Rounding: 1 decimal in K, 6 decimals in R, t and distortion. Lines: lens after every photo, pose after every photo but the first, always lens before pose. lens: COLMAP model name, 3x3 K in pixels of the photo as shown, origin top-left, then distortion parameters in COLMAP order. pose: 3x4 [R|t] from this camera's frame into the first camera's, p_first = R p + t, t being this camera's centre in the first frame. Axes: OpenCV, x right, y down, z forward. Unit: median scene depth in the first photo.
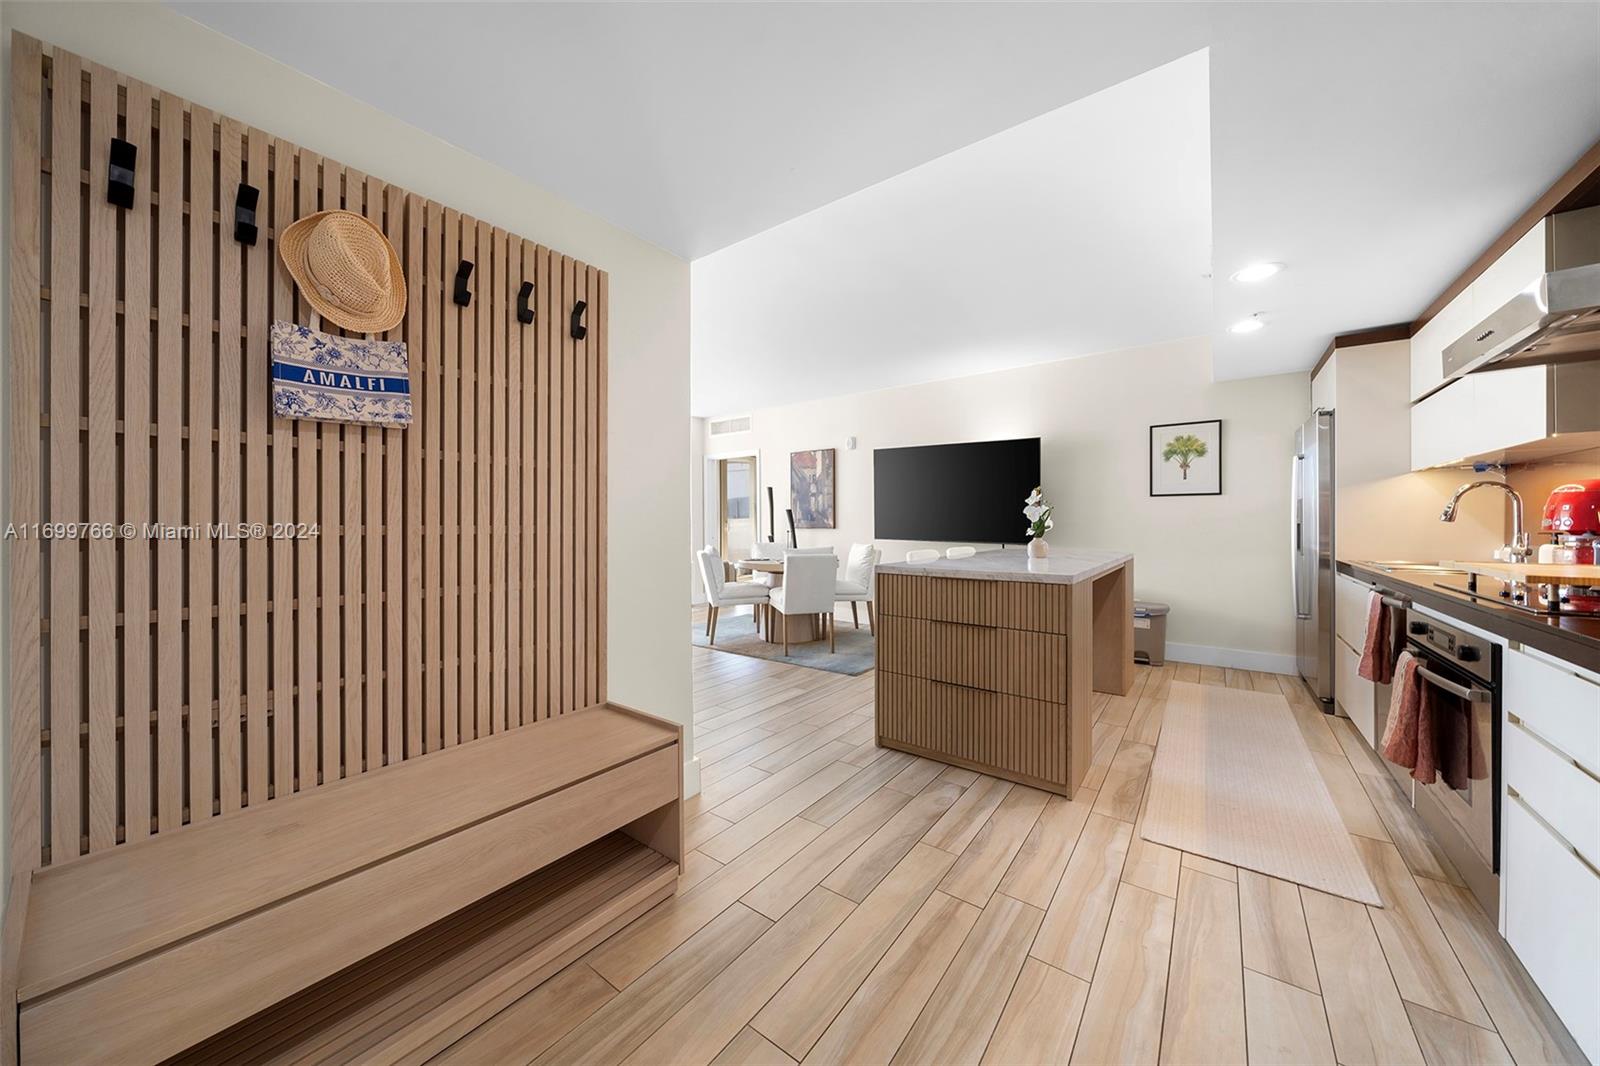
lens RADIAL K [[561.8, 0, 796.6], [0, 561.8, 526.3], [0, 0, 1]] dist [-0.004328, -0.000885]
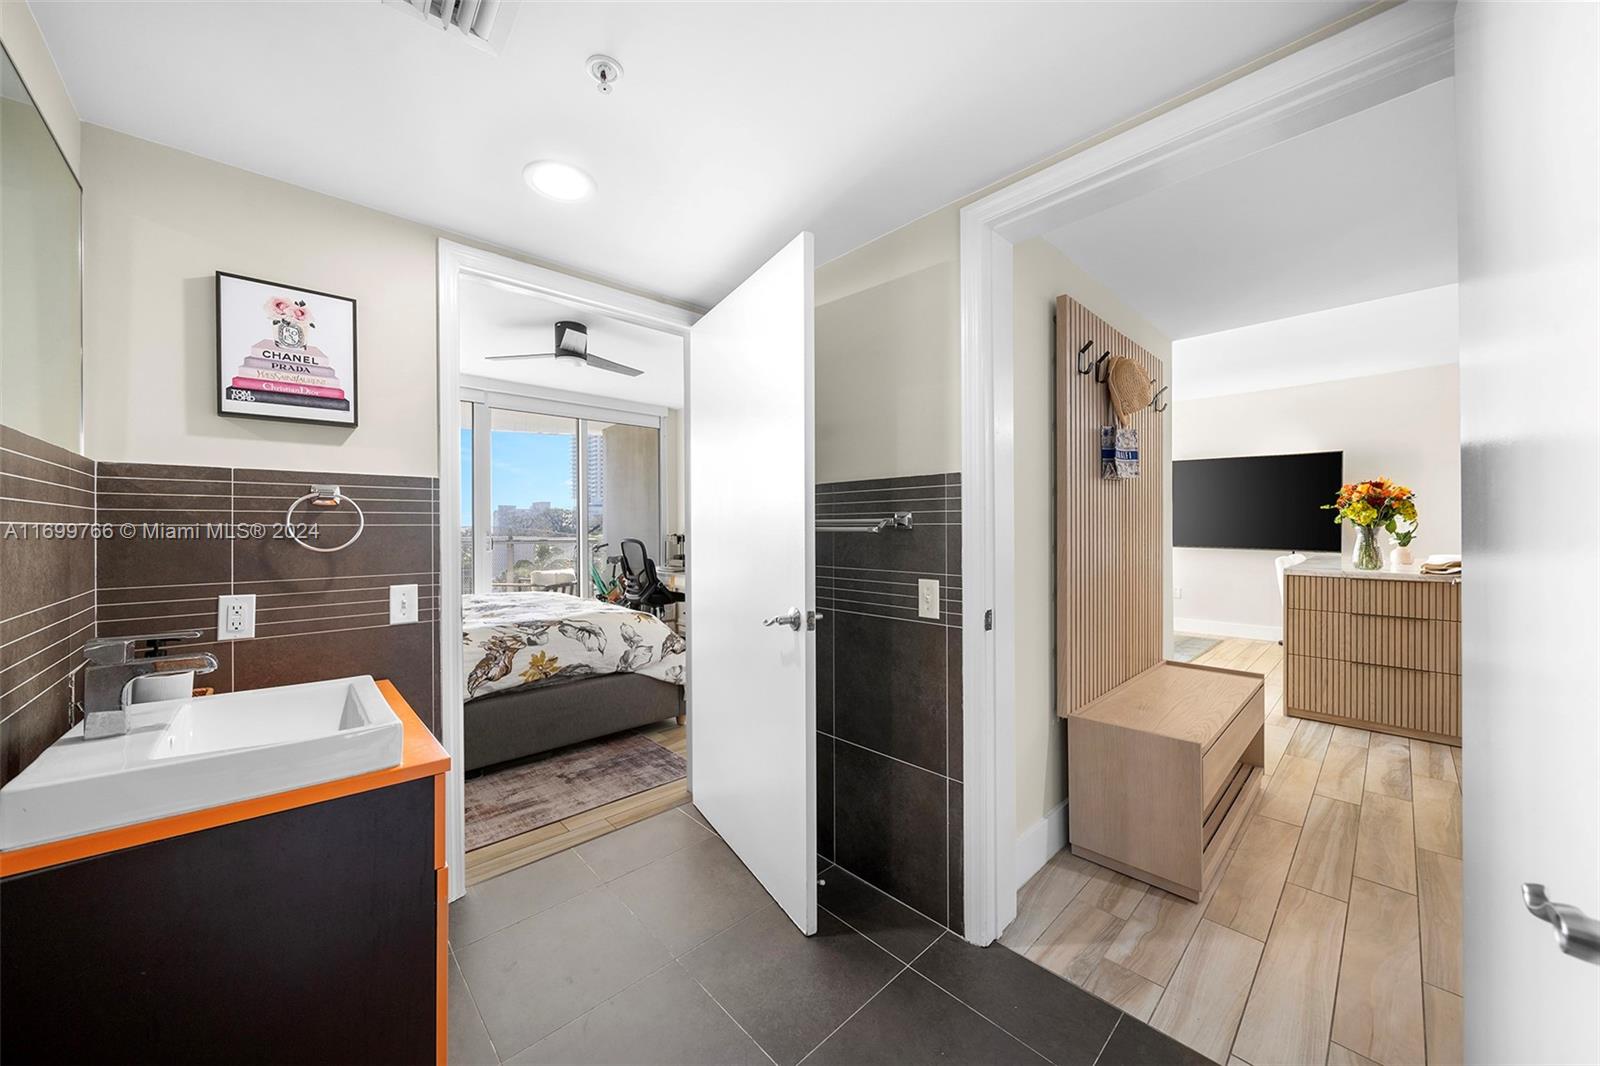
lens RADIAL K [[561.8, 0, 789.5], [0, 561.8, 529.8], [0, 0, 1]] dist [-0.004328, -0.000885]
pose [[0.981225, -0.000892, -0.192863, -0.787138], [0.000156, 0.999993, -0.003828, -0.013332], [0.192865, 0.003726, 0.981218, -0.477592]]
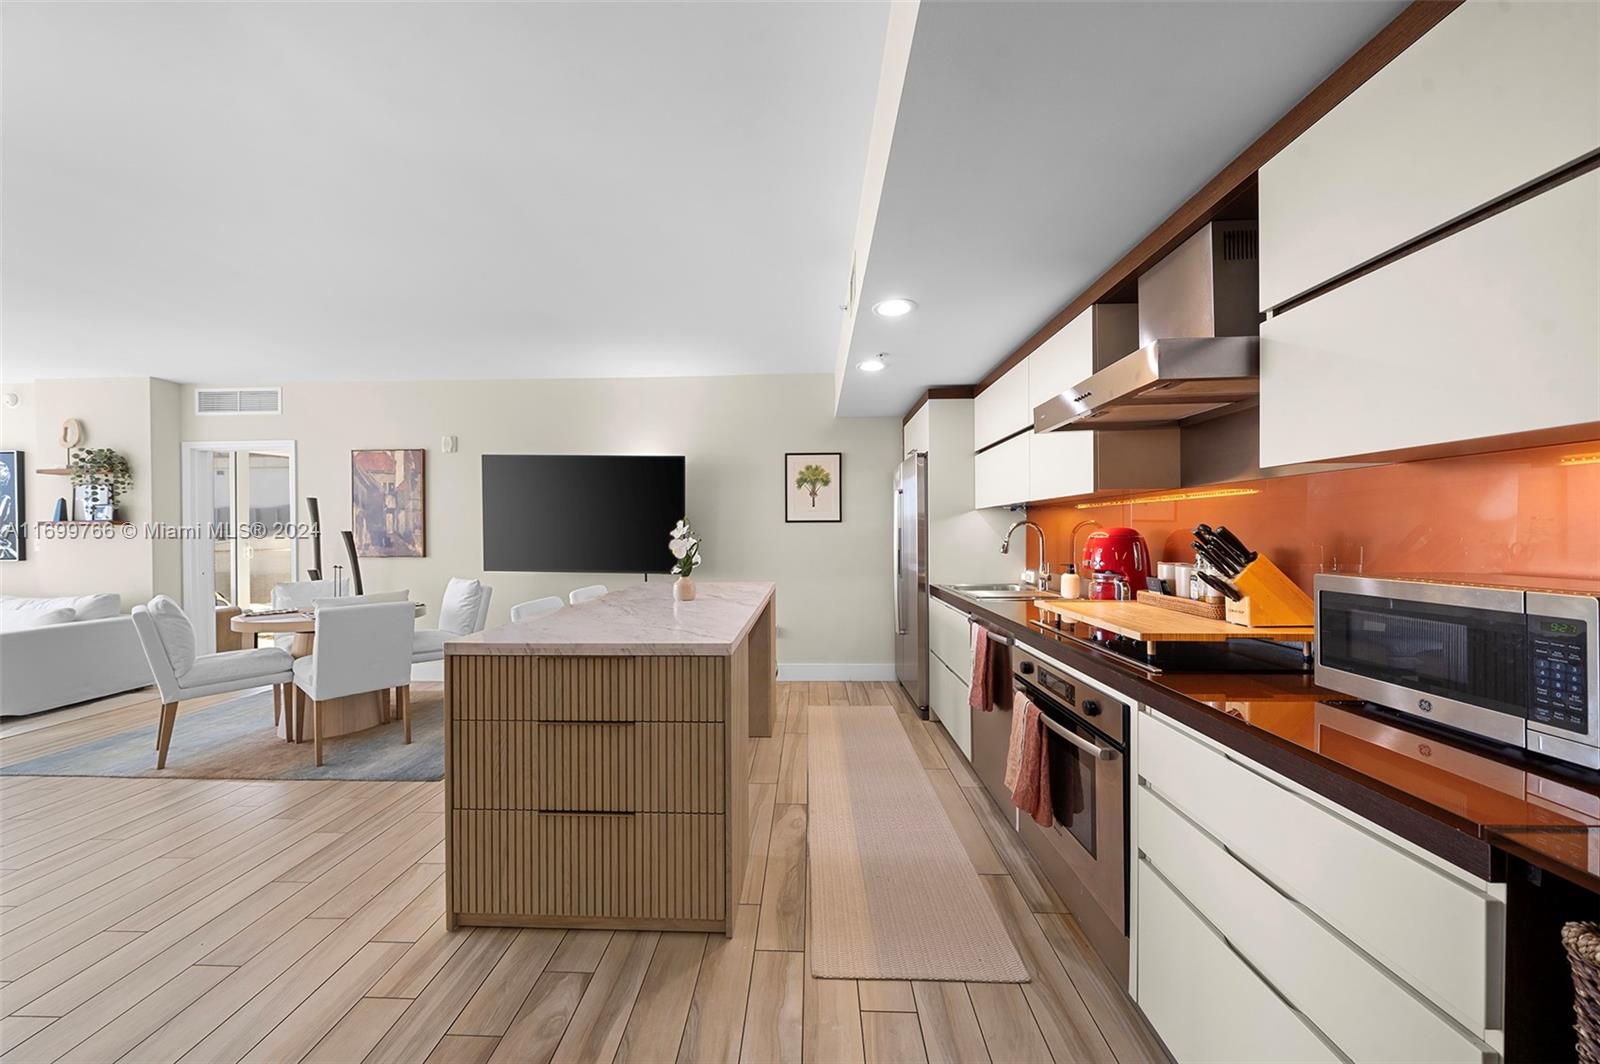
lens RADIAL K [[561.8, 0, 792.7], [0, 561.8, 534.9], [0, 0, 1]] dist [-0.004328, -0.000885]
pose [[0.821974, -0.002480, 0.569519, 0.116338], [0.004813, 0.999985, -0.002591, -0.054029], [-0.569504, 0.004871, 0.821974, 0.299606]]
